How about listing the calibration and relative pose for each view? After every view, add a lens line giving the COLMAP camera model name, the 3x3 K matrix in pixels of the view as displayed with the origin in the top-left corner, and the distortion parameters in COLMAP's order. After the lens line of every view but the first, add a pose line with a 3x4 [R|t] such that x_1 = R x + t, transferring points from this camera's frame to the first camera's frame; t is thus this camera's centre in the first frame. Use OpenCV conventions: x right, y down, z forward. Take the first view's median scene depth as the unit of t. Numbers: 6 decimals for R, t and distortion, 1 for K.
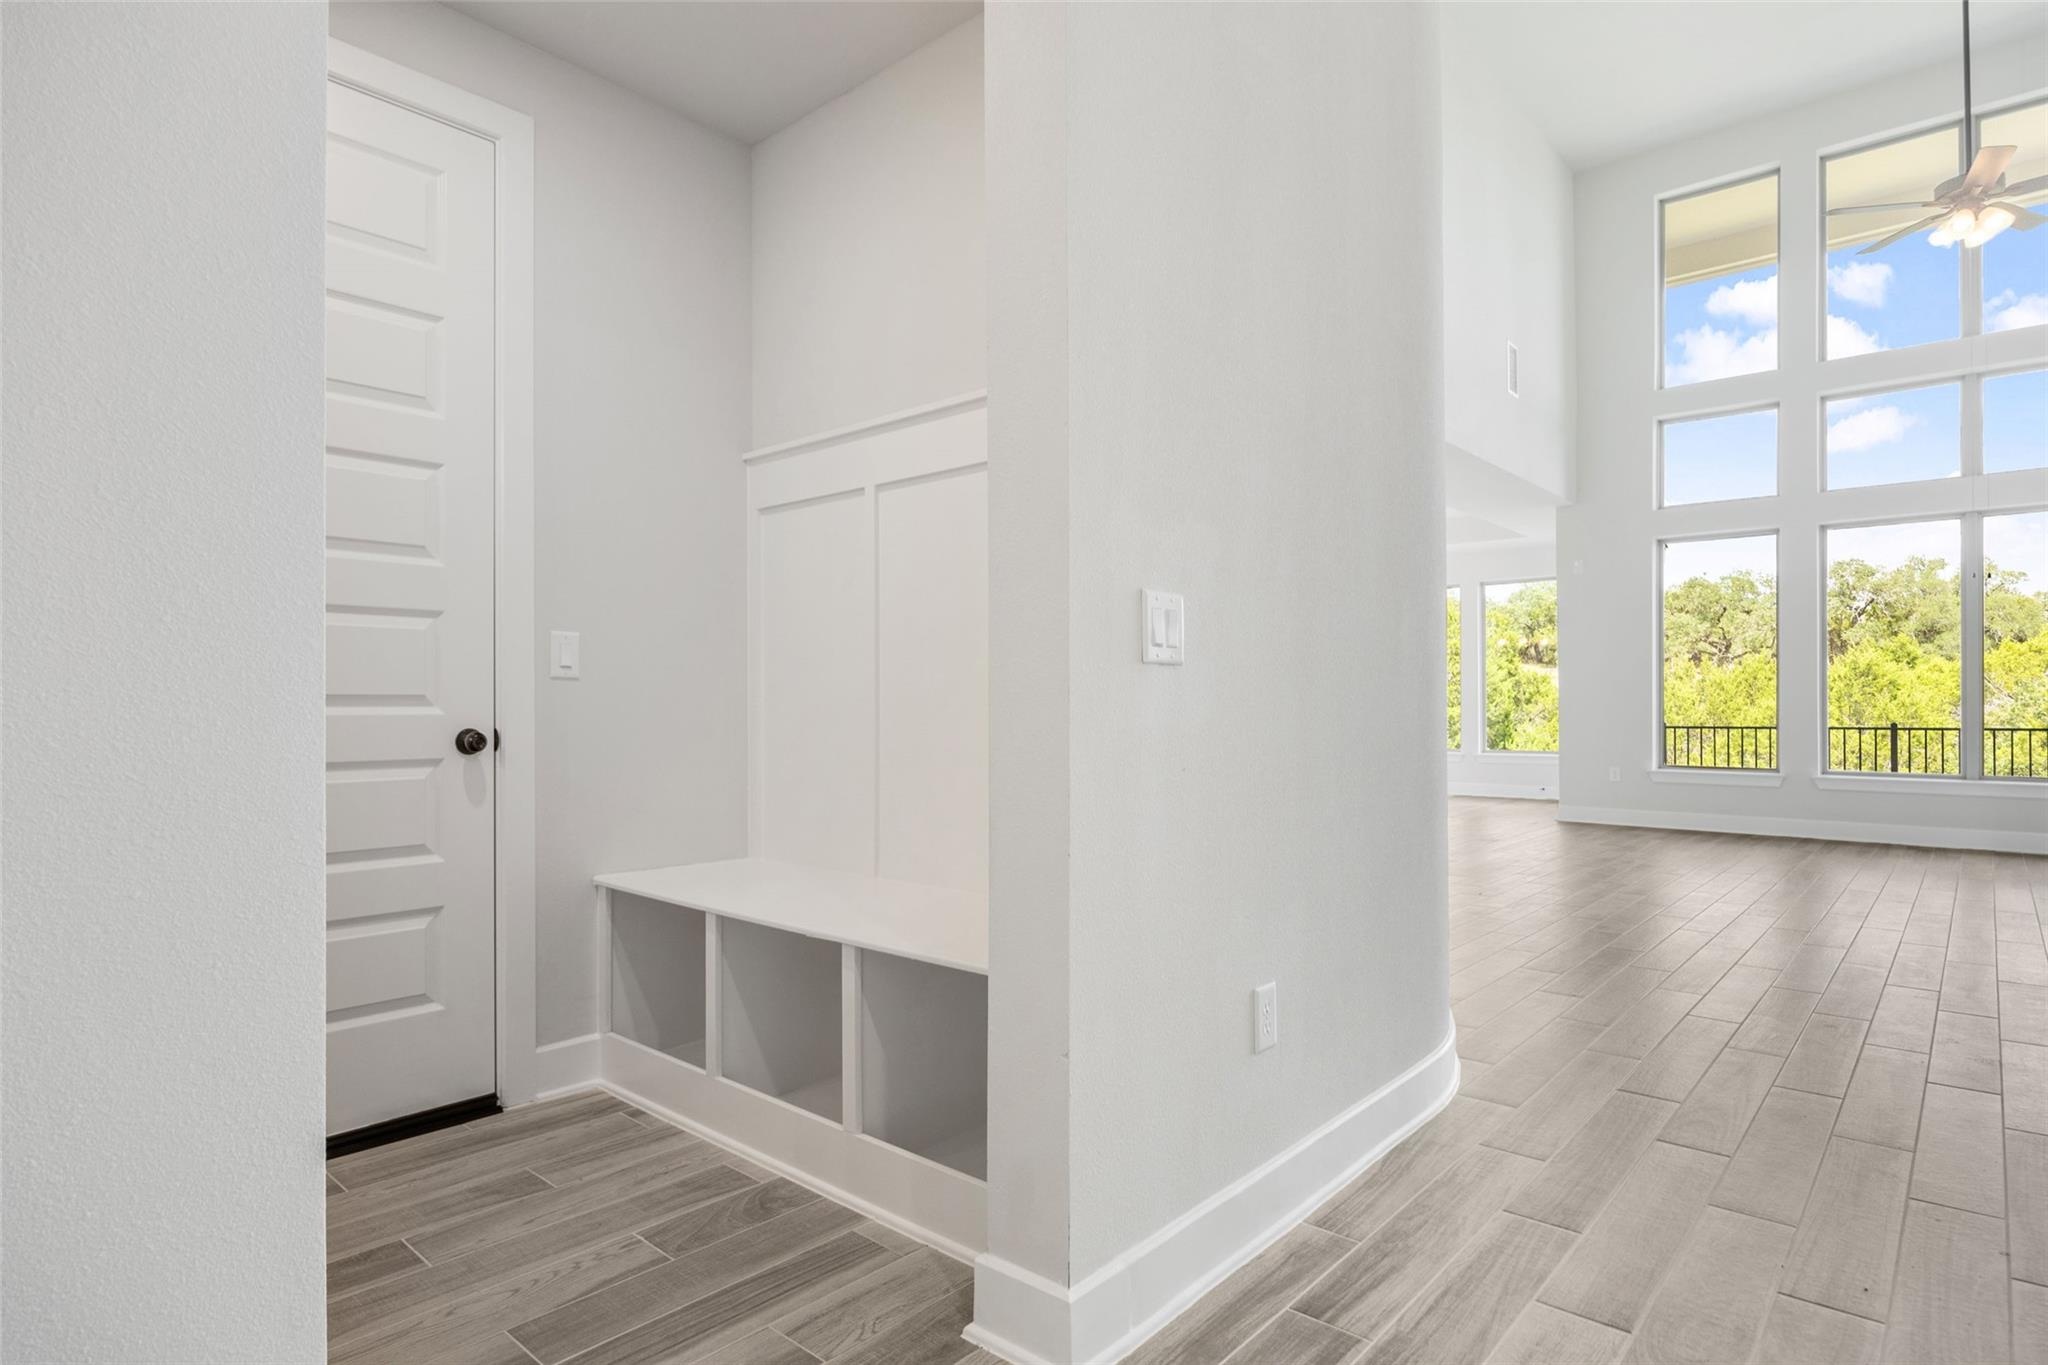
lens RADIAL K [[1095.9, 0, 1024.0], [0, 1095.9, 693.7], [0, 0, 1]] dist [-0.000879, 0.000187]
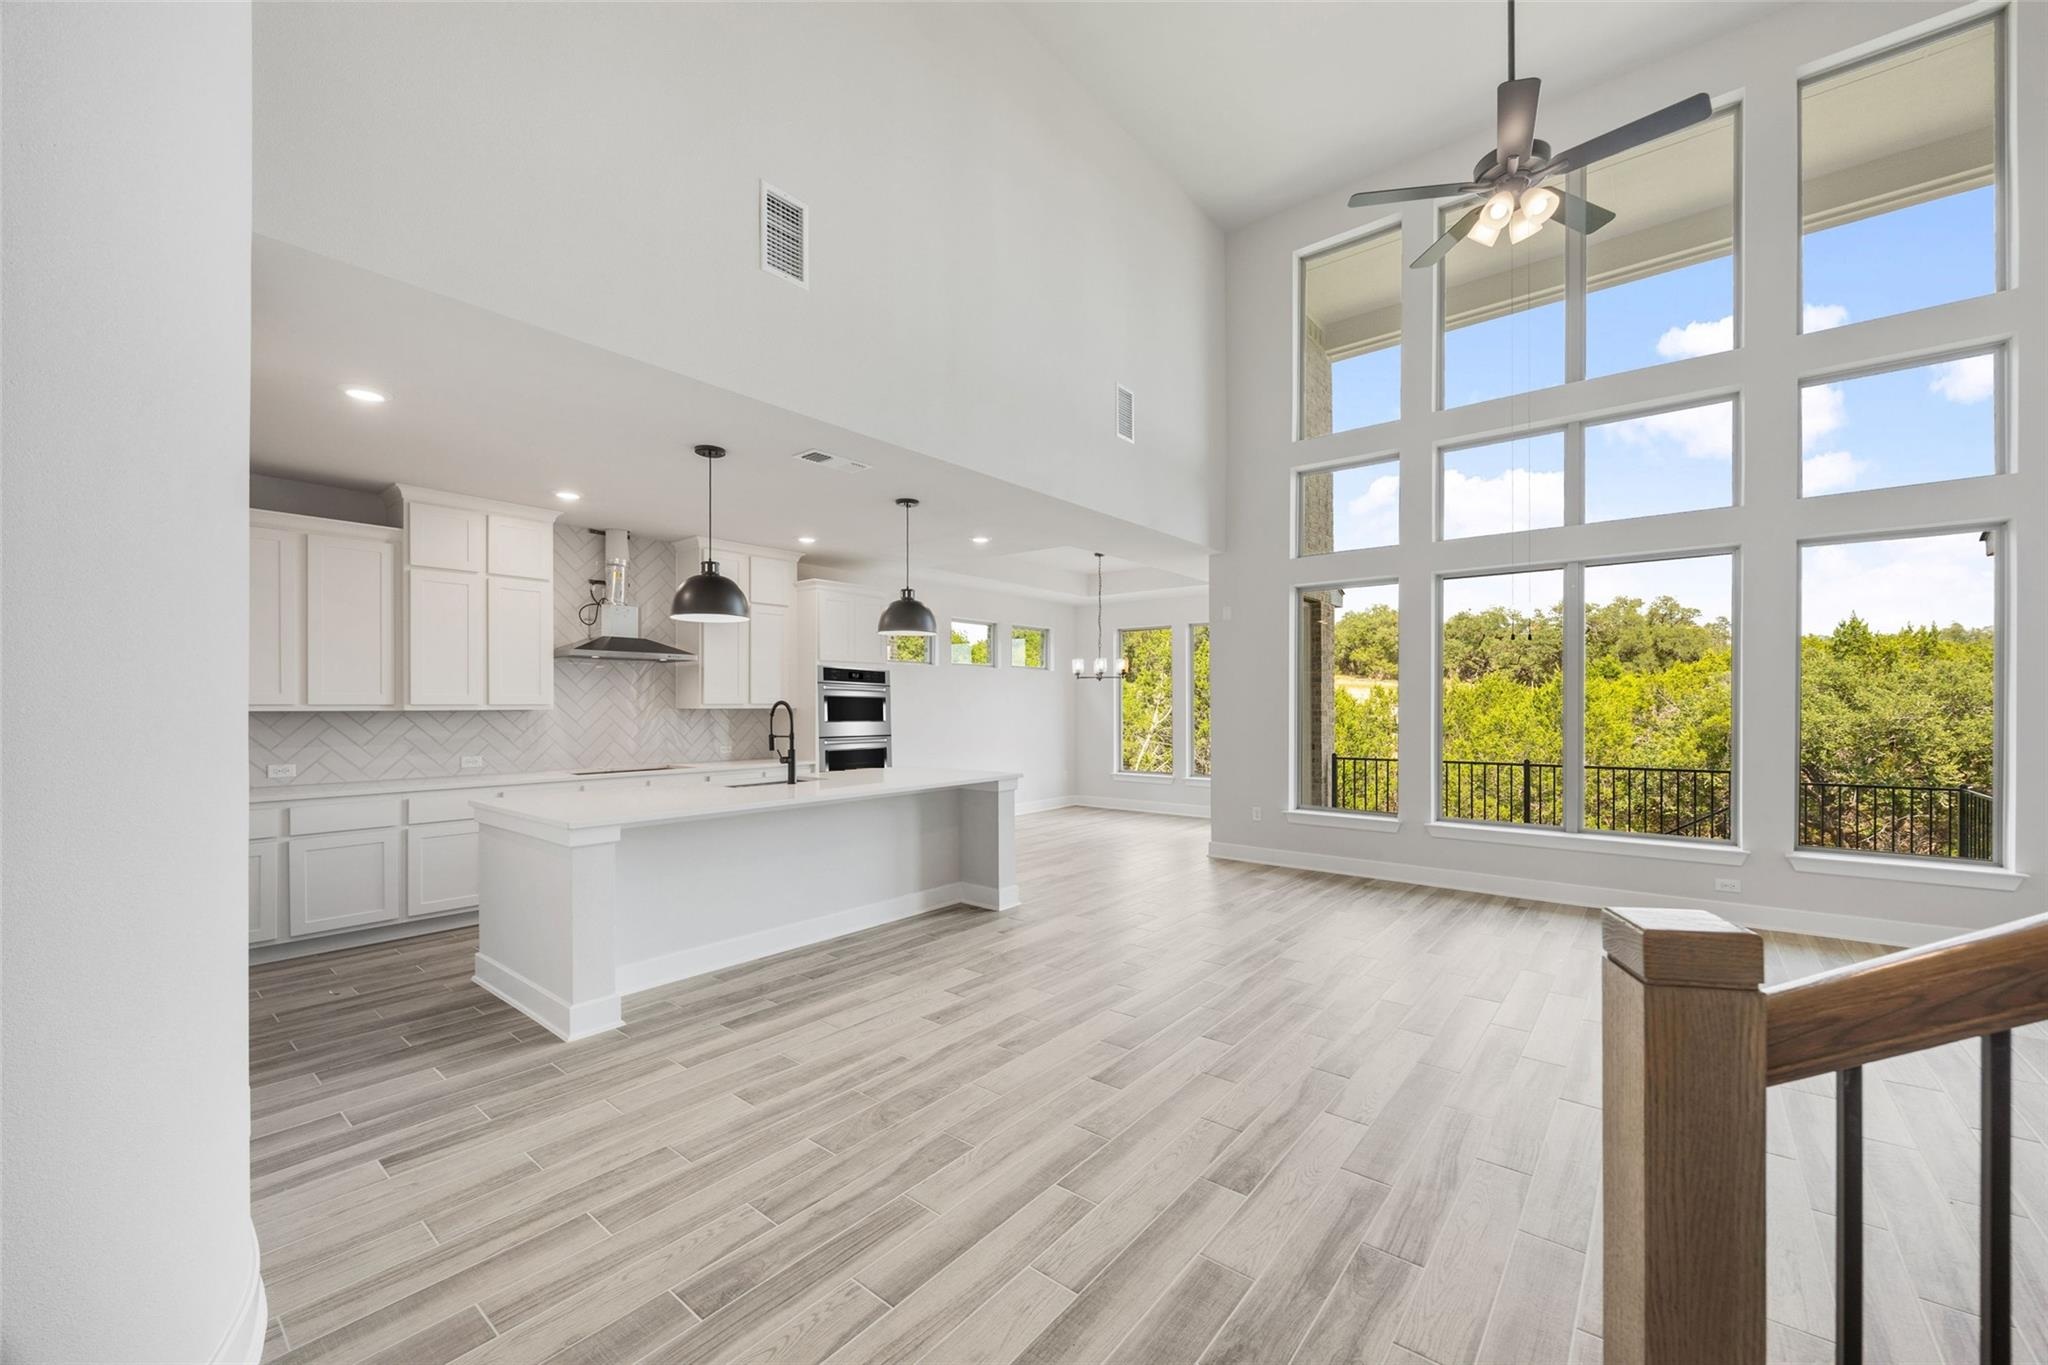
lens RADIAL K [[810.0, 0, 1023.4], [0, 810.0, 700.2], [0, 0, 1]] dist [-0.002277, -0.000088]
pose [[0.999177, -0.001281, 0.040541, 0.099467], [0.001051, 0.999983, 0.005699, -0.013248], [-0.040548, -0.005652, 0.999162, 0.085081]]
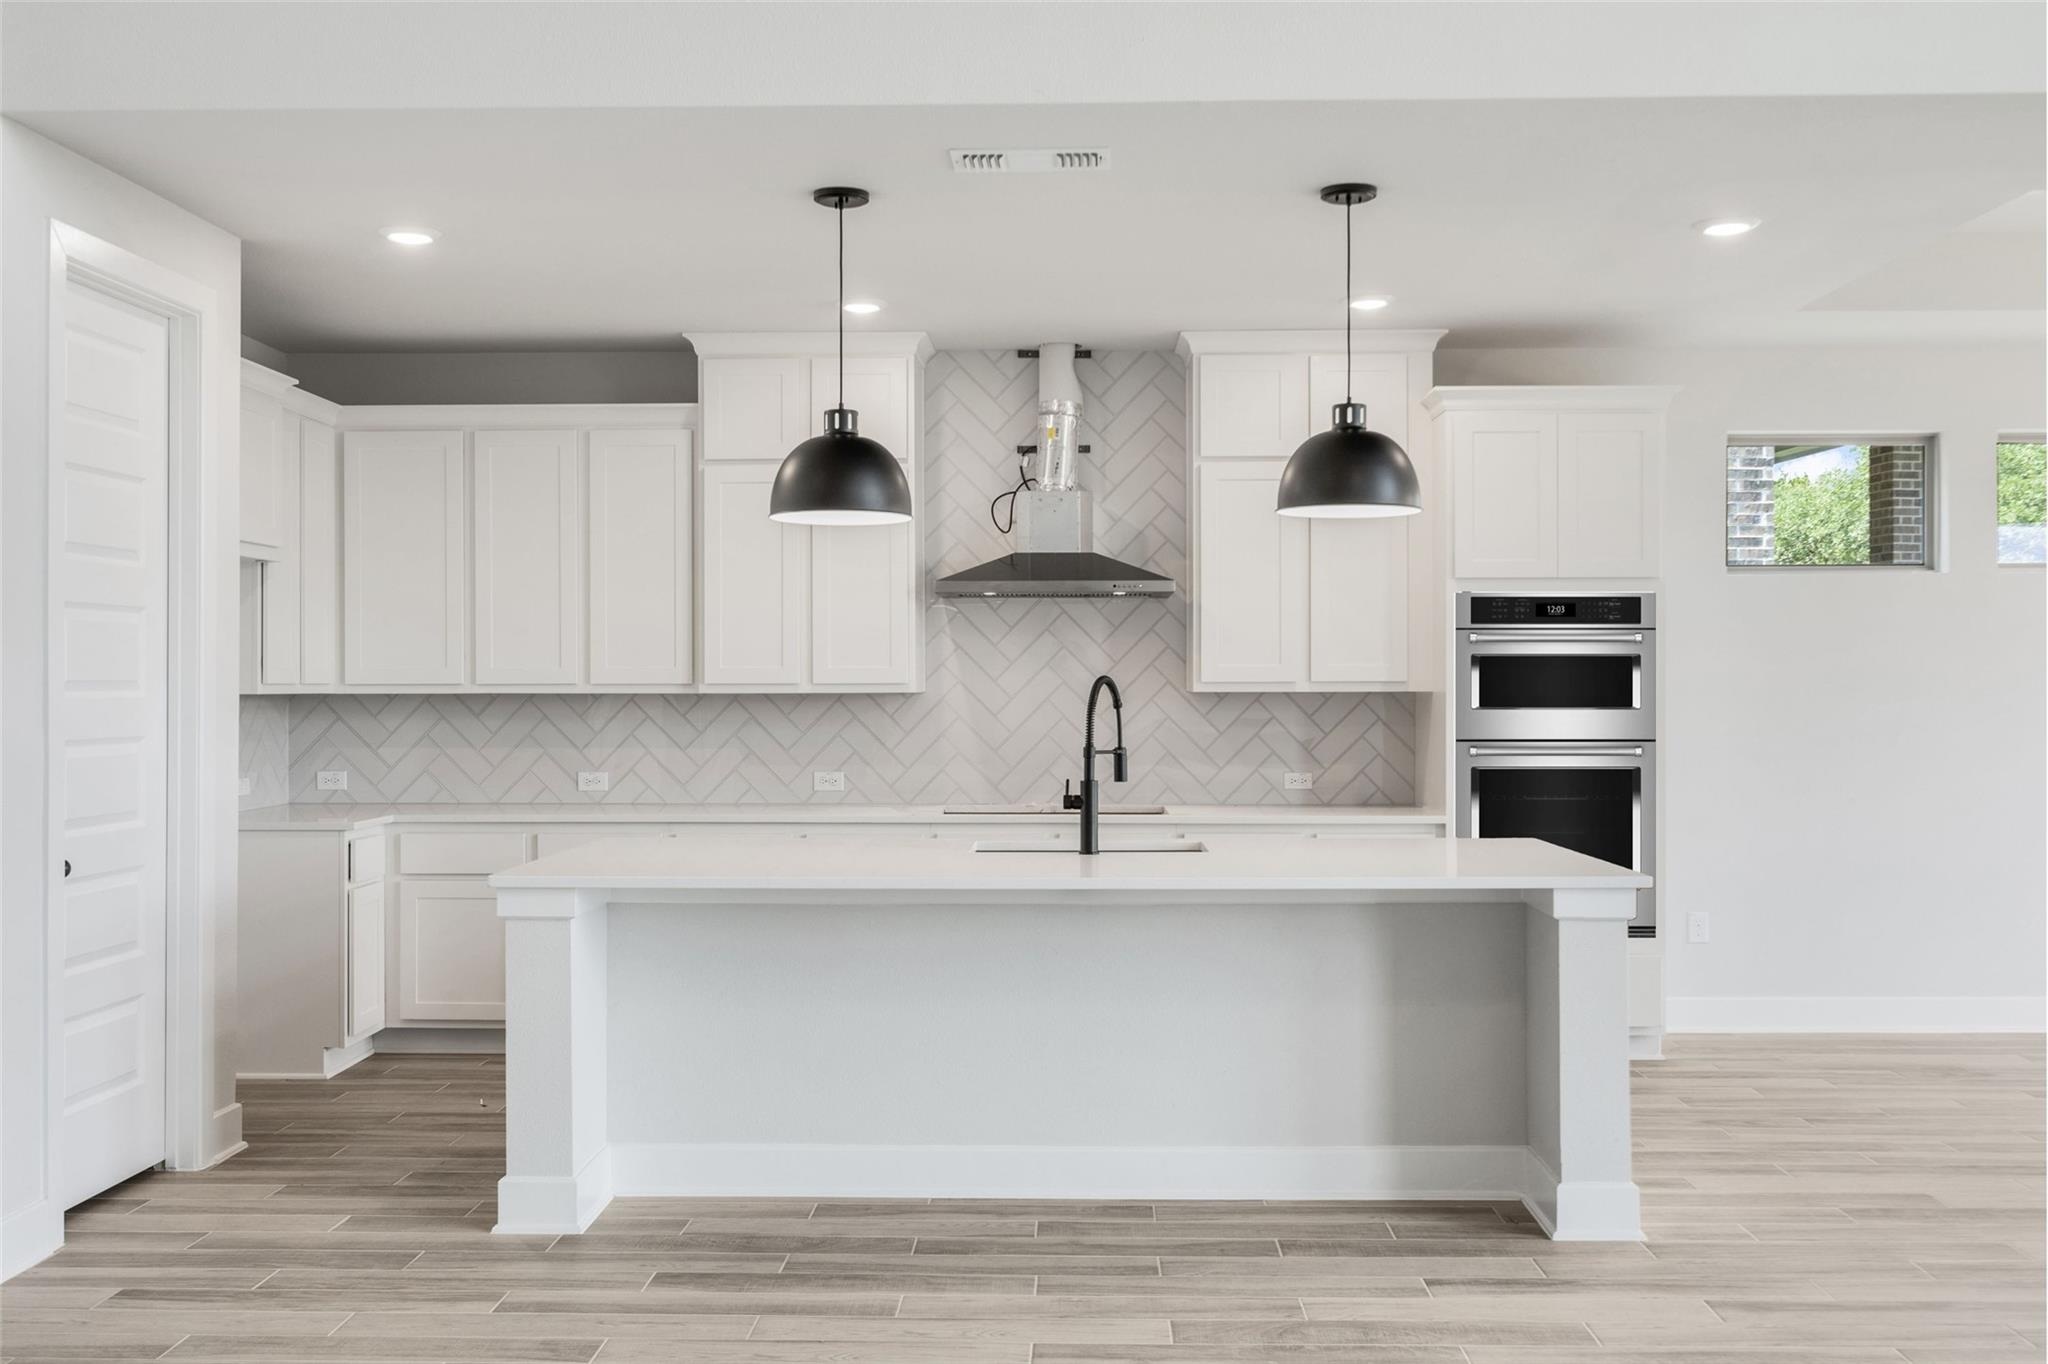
lens RADIAL K [[1930.5, 0, 993.8], [0, 1930.5, 682.0], [0, 0, 1]] dist [-0.005578, 0.002414]
pose [[0.635519, -0.000181, -0.772085, 0.205419], [0.009901, 0.999920, 0.007916, -0.013362], [0.772022, -0.012675, 0.635470, 0.132625]]
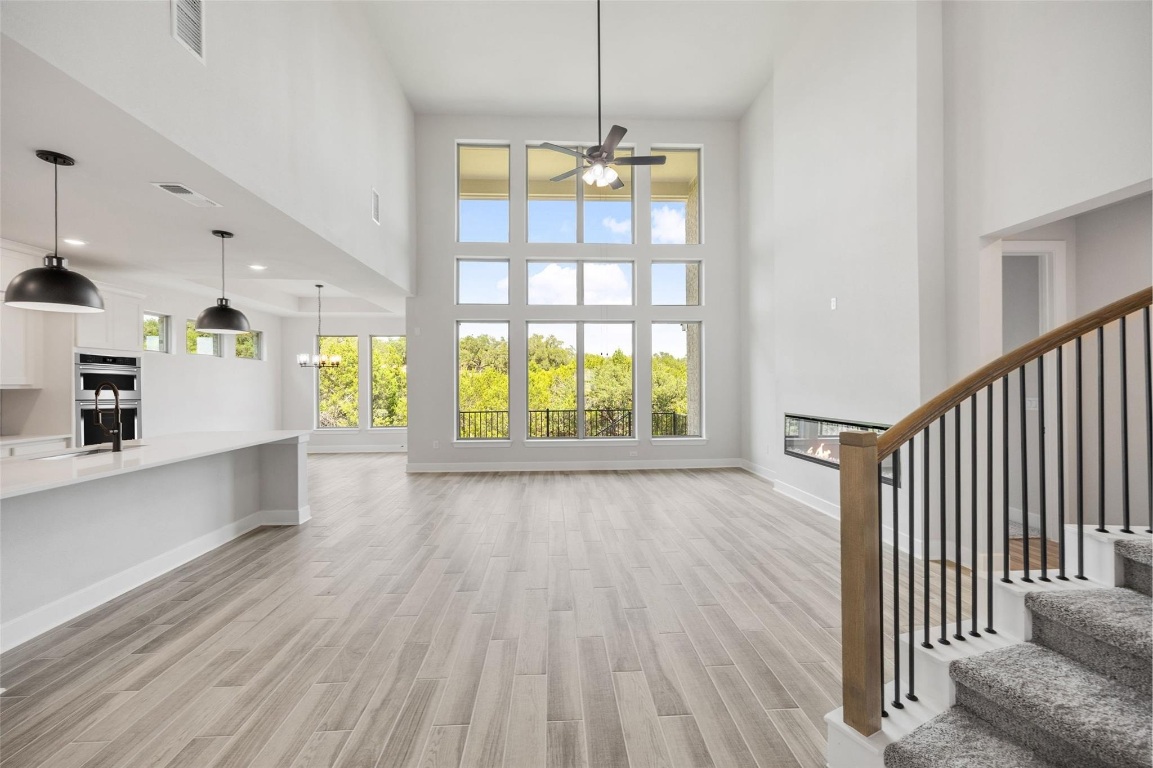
lens RADIAL K [[466.7, 0, 582.8], [0, 466.7, 380.3], [0, 0, 1]] dist [0.001412, 0.000356]
pose [[0.704313, -0.000226, 0.709889, 0.053411], [-0.002110, 0.999995, 0.002412, -0.013172], [-0.709886, -0.003196, 0.704309, 0.092572]]
